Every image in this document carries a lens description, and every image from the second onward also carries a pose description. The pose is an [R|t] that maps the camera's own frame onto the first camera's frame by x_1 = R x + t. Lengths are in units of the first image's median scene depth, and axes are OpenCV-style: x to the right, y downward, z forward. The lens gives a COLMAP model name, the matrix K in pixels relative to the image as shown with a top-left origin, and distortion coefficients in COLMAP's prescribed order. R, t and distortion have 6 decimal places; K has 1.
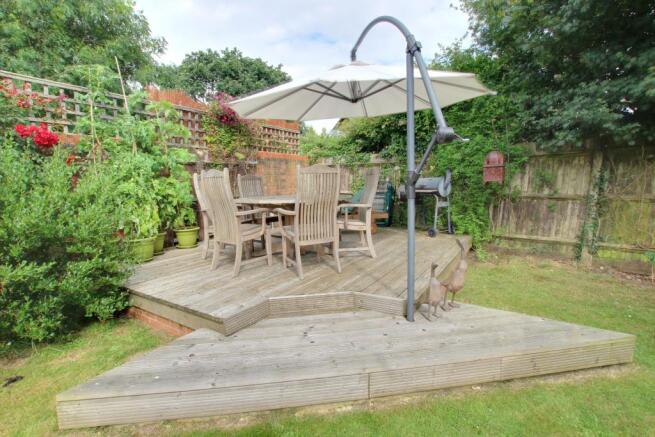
lens RADIAL K [[305.9, 0, 327.5], [0, 305.9, 218.5], [0, 0, 1]] dist [-0.027983, -0.000073]
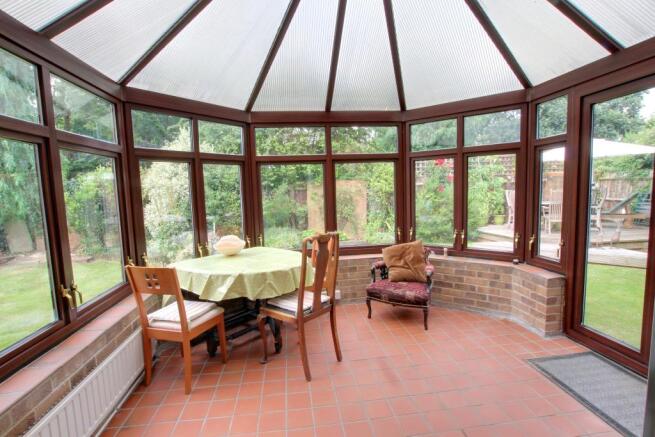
lens RADIAL K [[305.9, 0, 327.5], [0, 305.9, 218.5], [0, 0, 1]] dist [-0.027983, -0.000073]
pose [[0.613023, 0.072815, -0.786703, 0.457589], [-0.077367, 0.996491, 0.031946, 0.081196], [0.786268, 0.041281, 0.616505, -1.226959]]
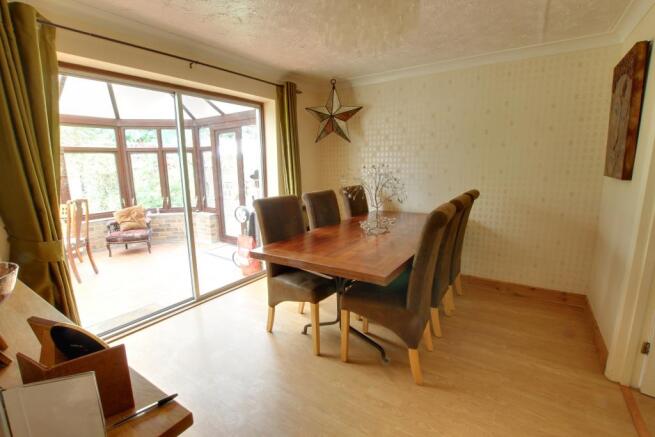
lens RADIAL K [[305.9, 0, 327.5], [0, 305.9, 218.5], [0, 0, 1]] dist [-0.027983, -0.000073]
pose [[0.998273, 0.013500, -0.057165, 1.404947], [-0.010394, 0.998471, 0.054300, 0.191021], [0.057811, -0.053612, 0.996887, -2.557006]]
